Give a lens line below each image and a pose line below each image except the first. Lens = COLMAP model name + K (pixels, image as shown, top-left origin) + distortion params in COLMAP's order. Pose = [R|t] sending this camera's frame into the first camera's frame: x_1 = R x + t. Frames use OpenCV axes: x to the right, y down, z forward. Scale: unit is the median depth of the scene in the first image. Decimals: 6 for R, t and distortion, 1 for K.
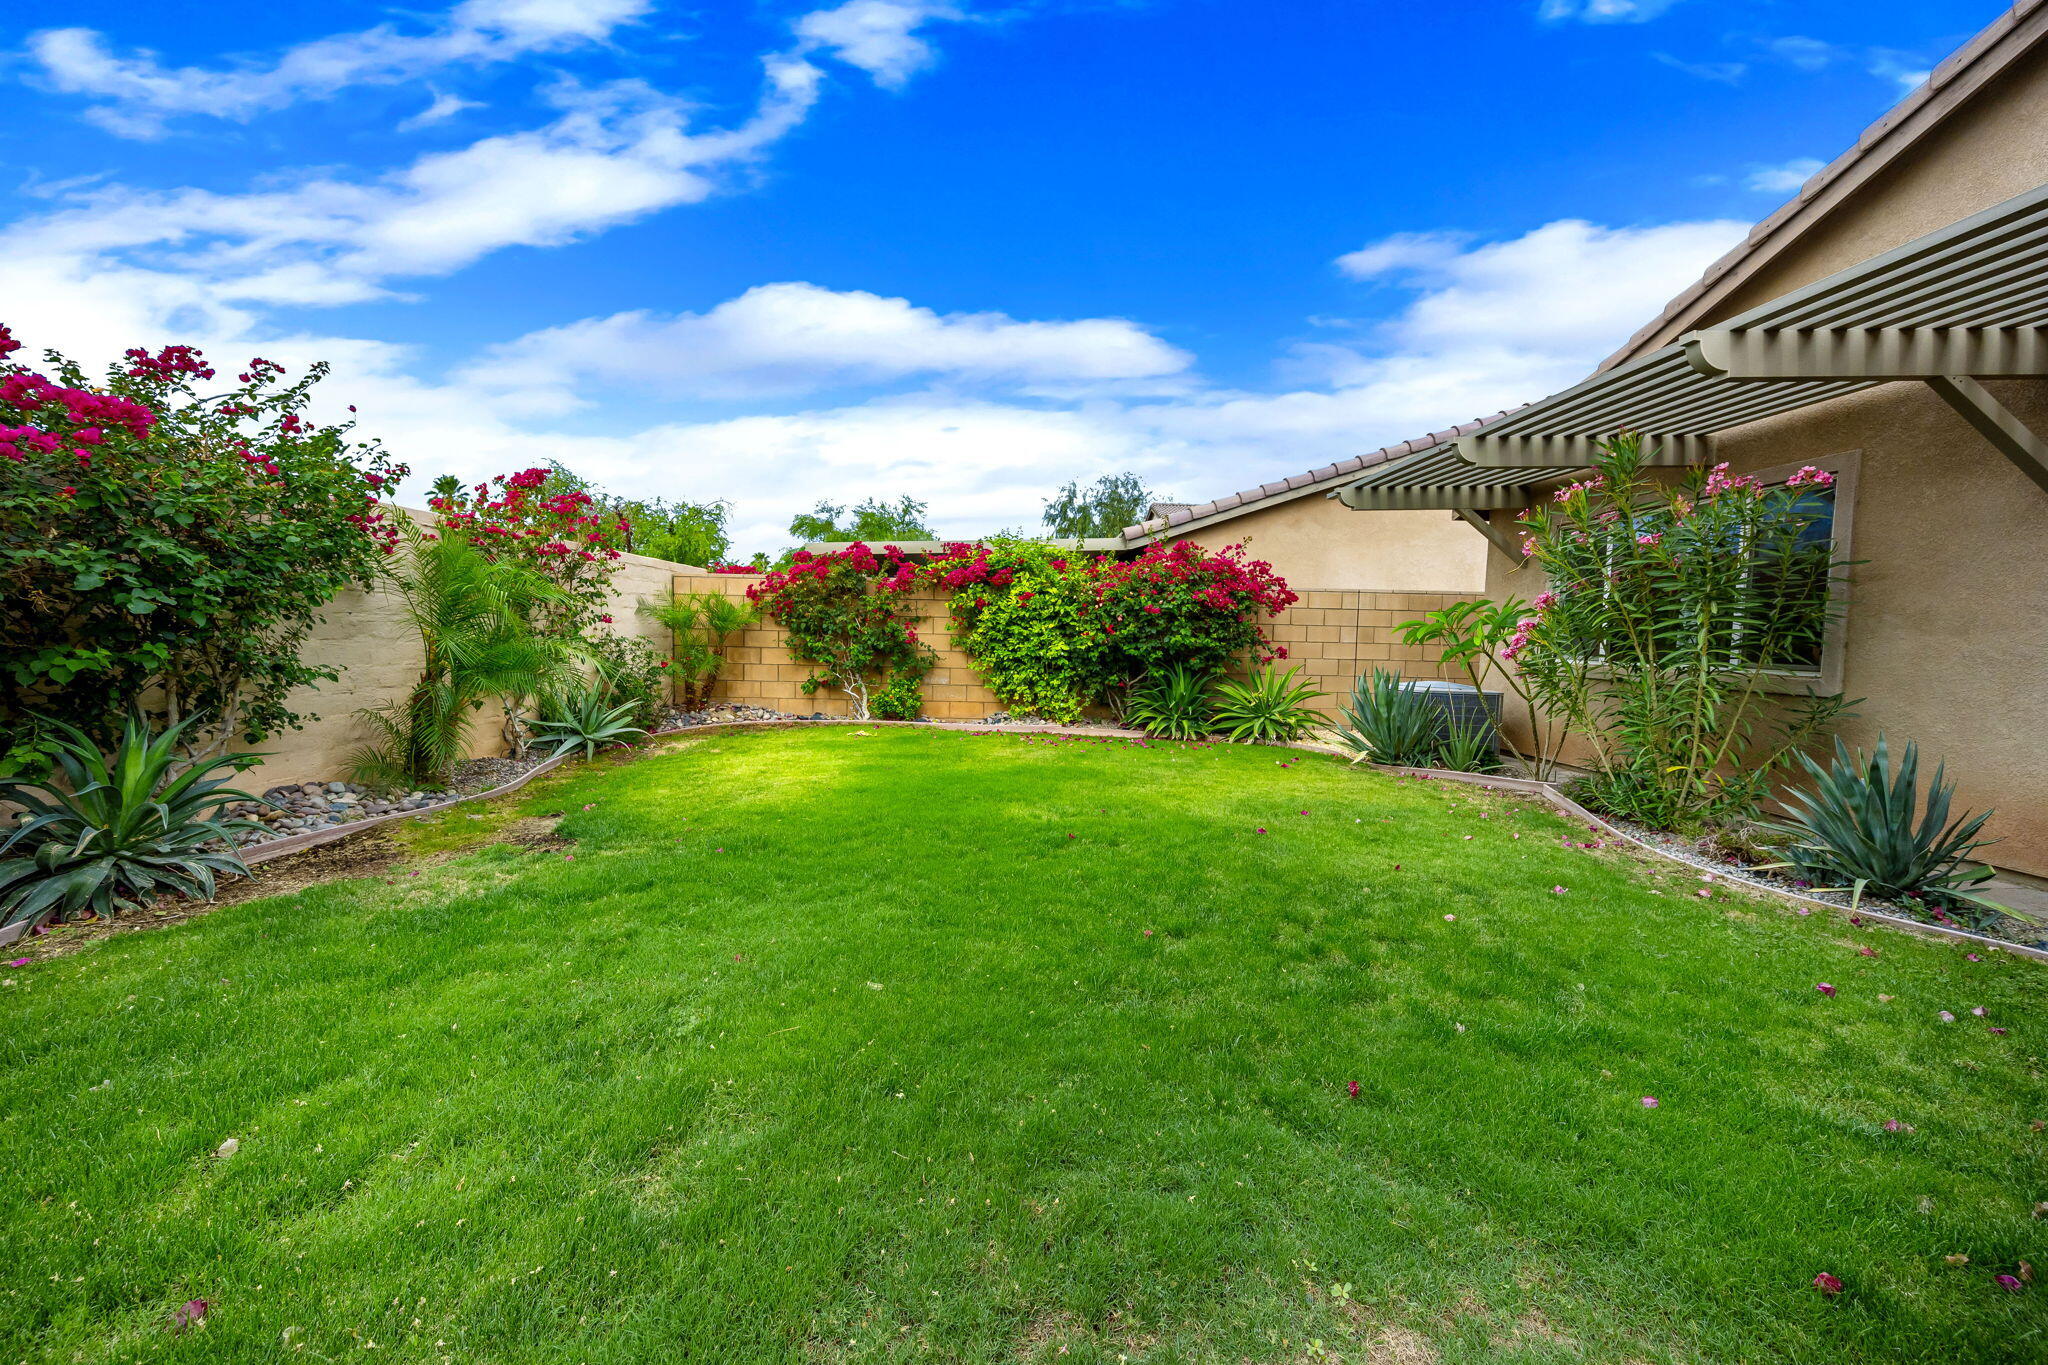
lens RADIAL K [[790.9, 0, 1024.9], [0, 790.9, 687.5], [0, 0, 1]] dist [-0.004127, -0.000473]
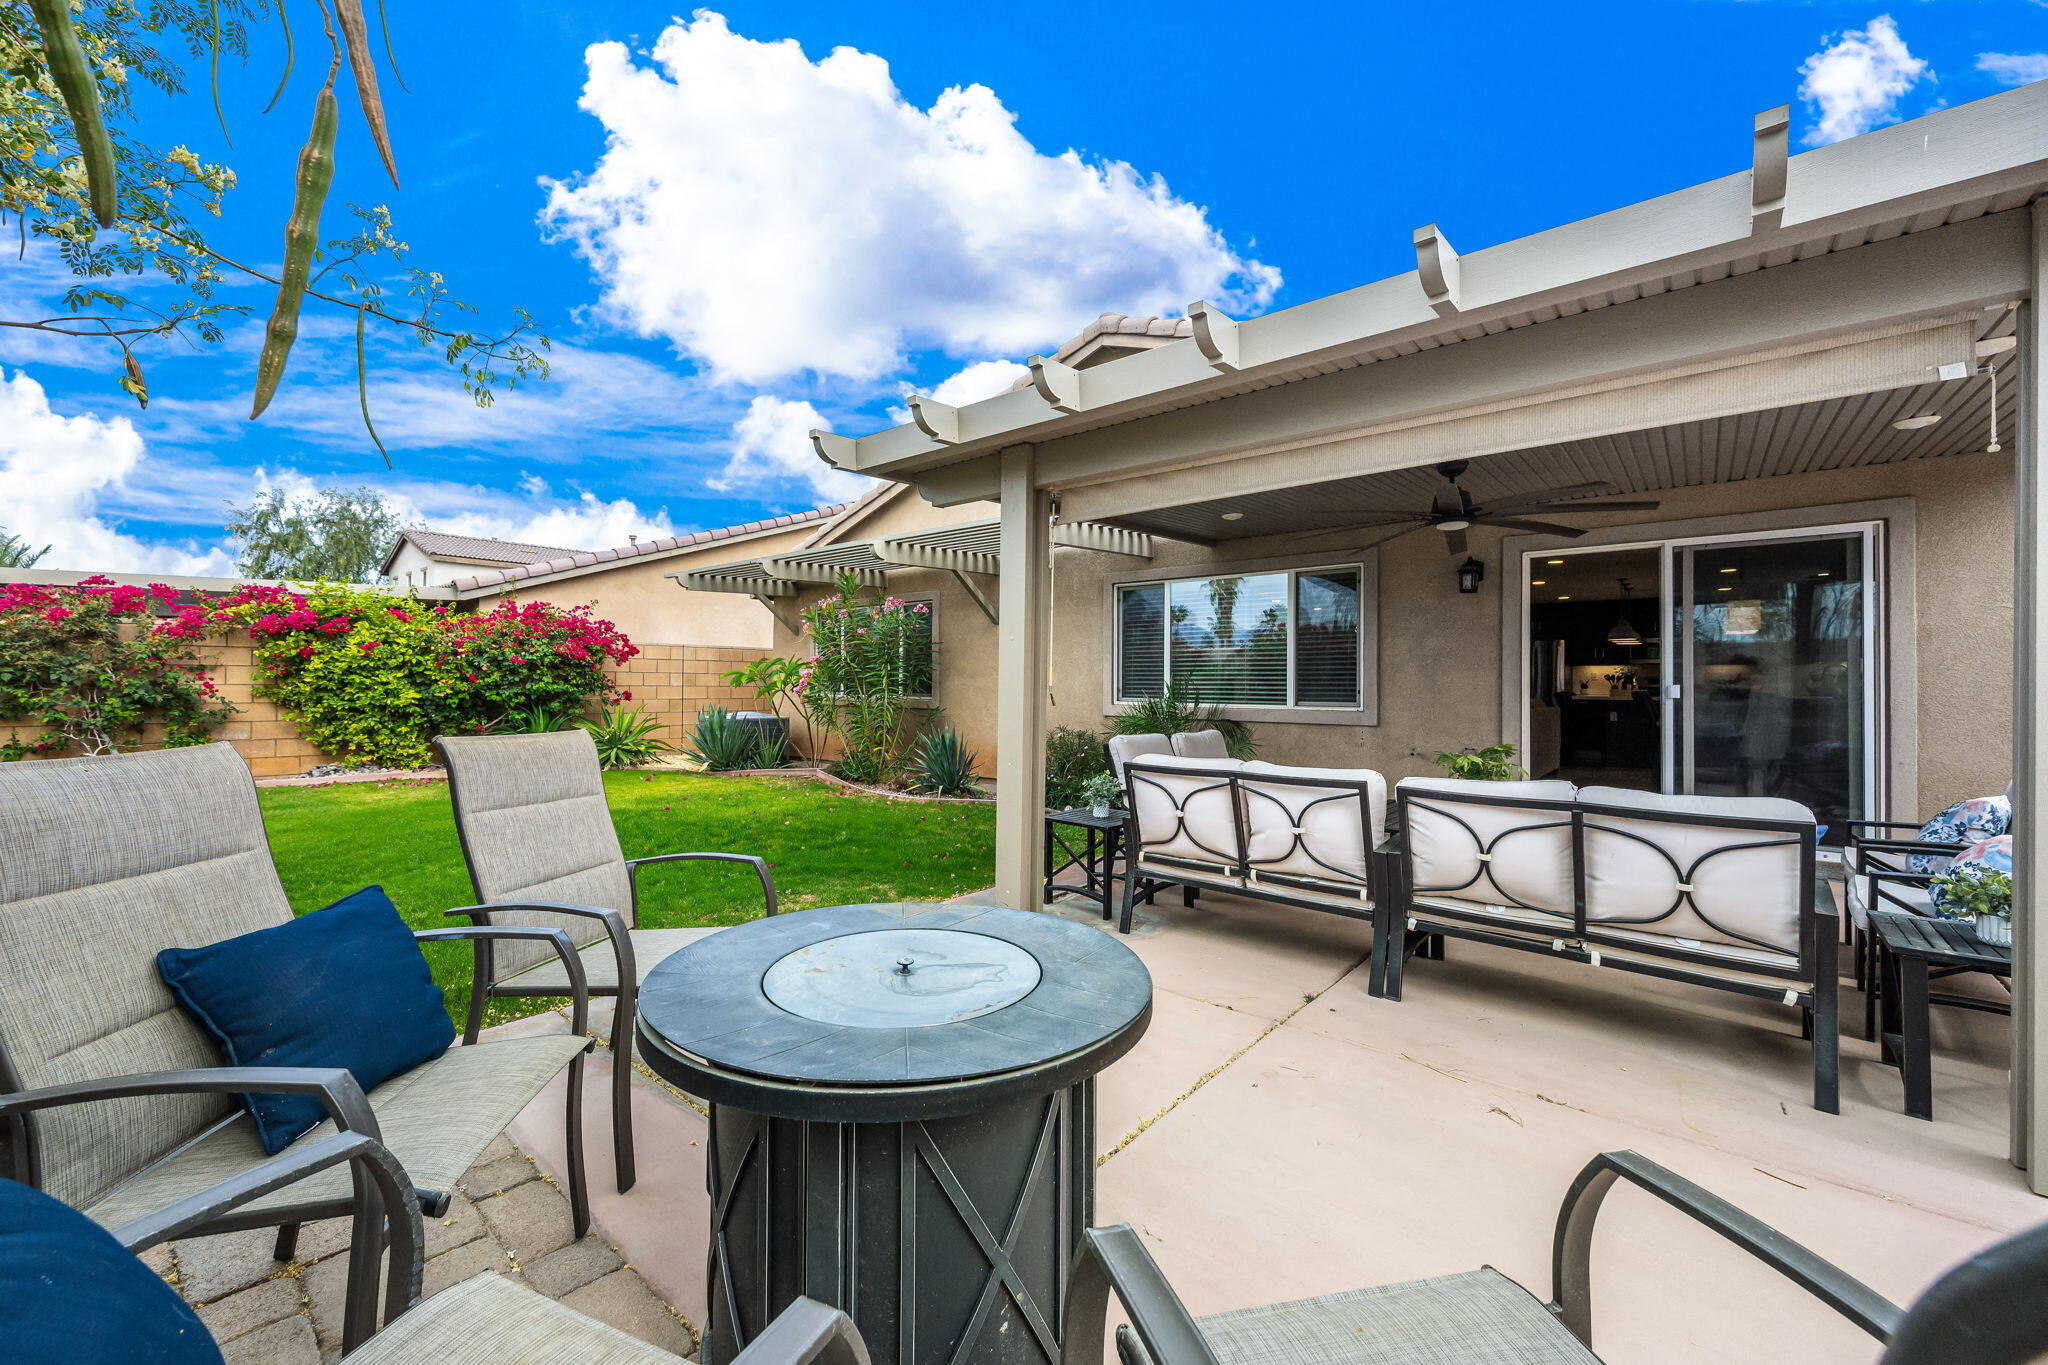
lens RADIAL K [[819.4, 0, 1017.3], [0, 819.4, 674.1], [0, 0, 1]] dist [0.000545, -0.000236]
pose [[0.664143, -0.007143, 0.747571, -0.237382], [0.057902, 0.997442, -0.041910, 0.012979], [-0.745360, 0.071120, 0.662858, -0.319102]]
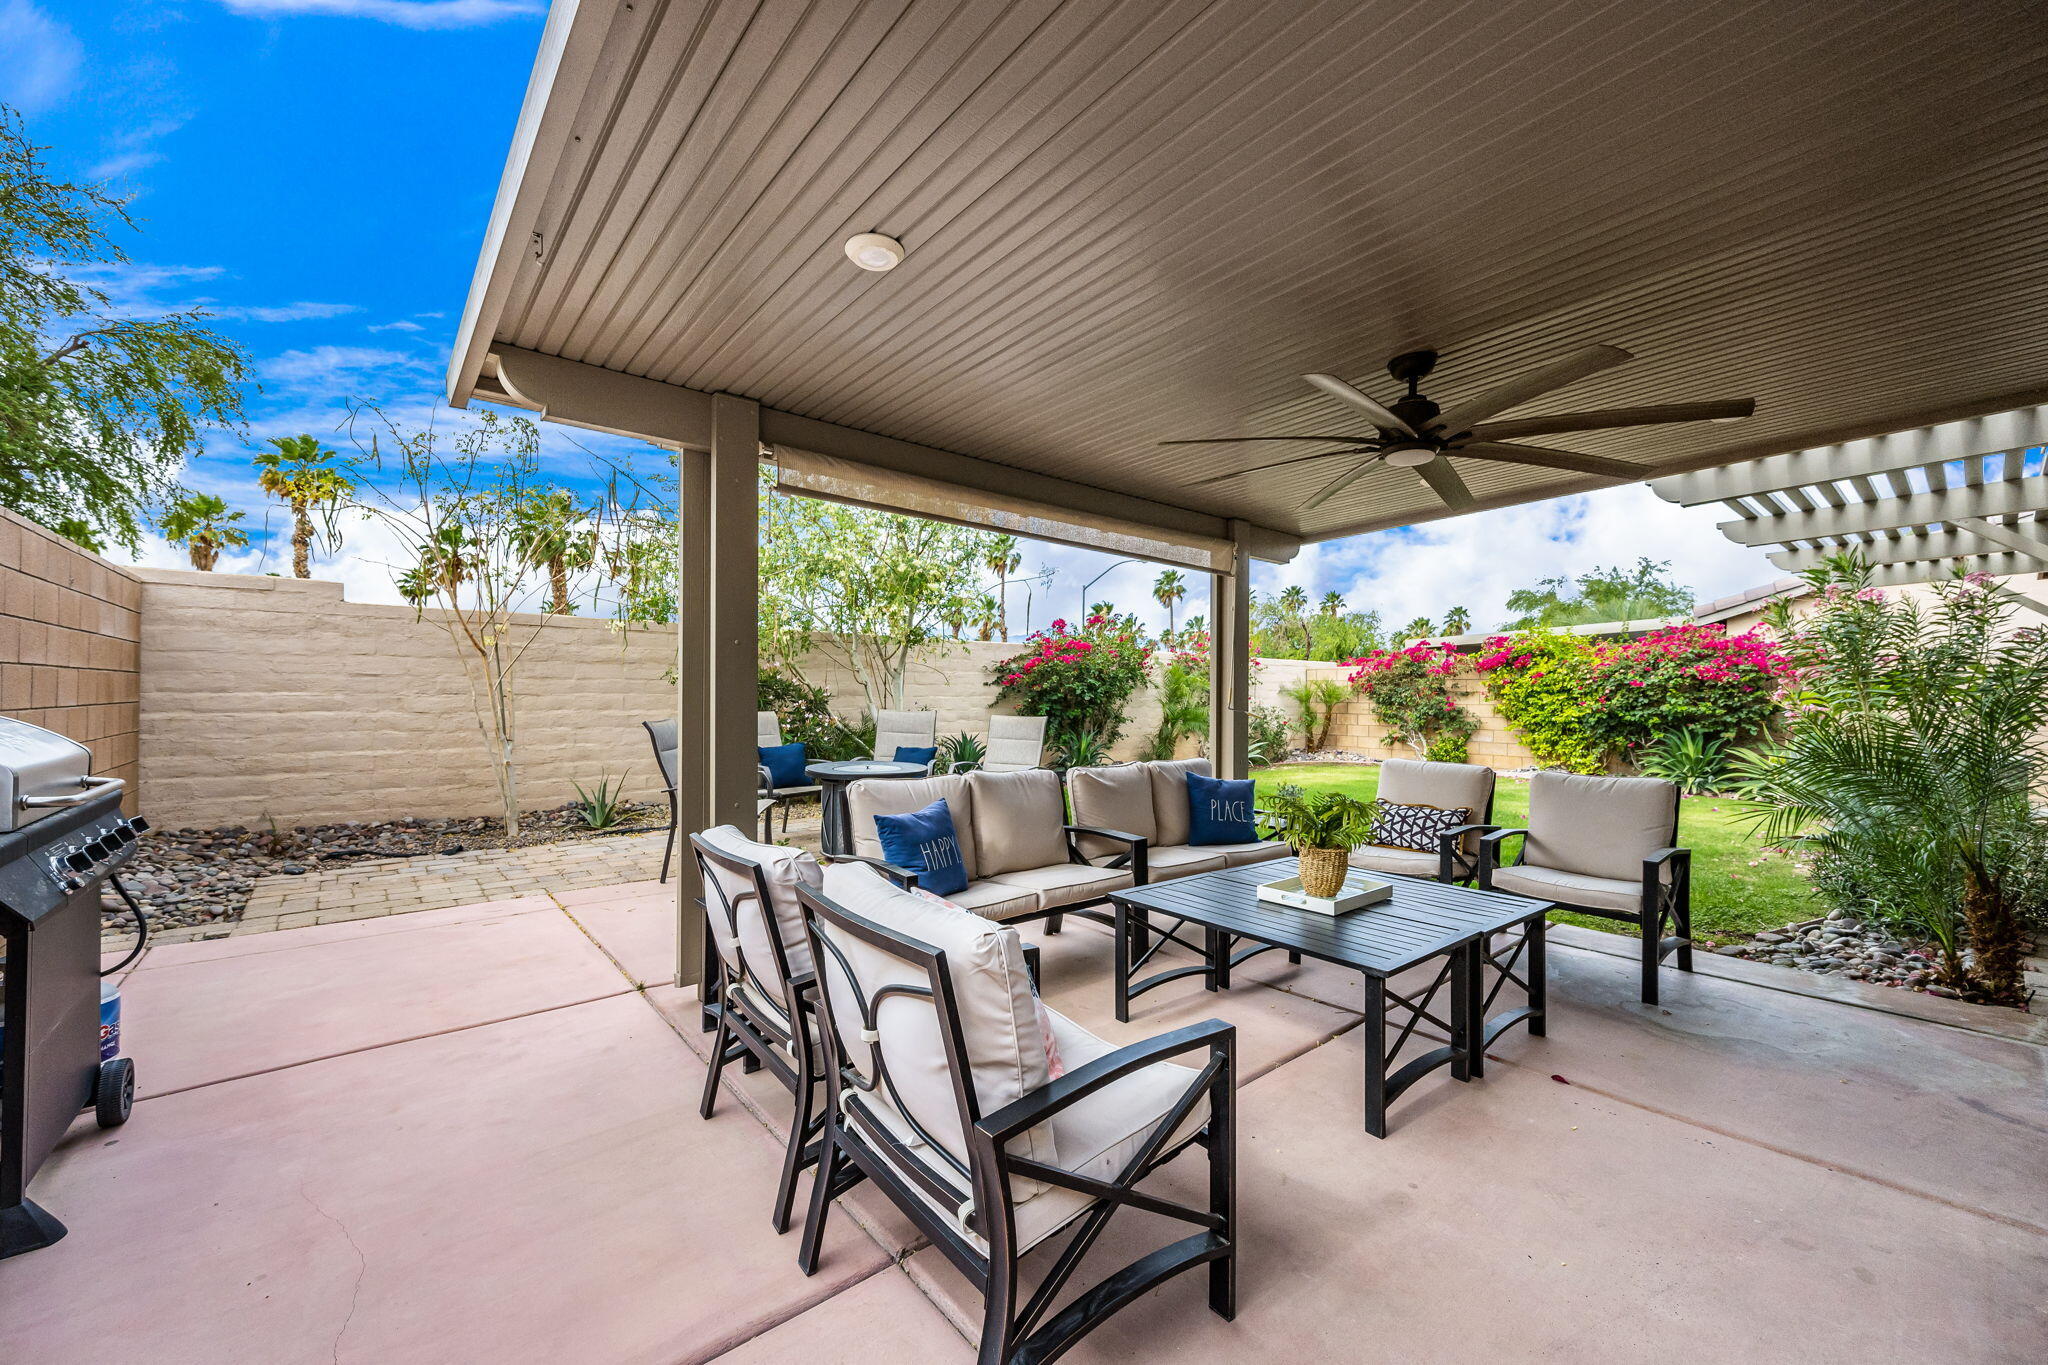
lens RADIAL K [[819.4, 0, 1013.7], [0, 819.4, 693.3], [0, 0, 1]] dist [0.000545, -0.000236]
pose [[0.609333, -0.016996, -0.792732, 0.559399], [-0.049765, 0.996979, -0.059627, 0.039937], [0.791351, 0.075783, 0.606647, -0.524890]]
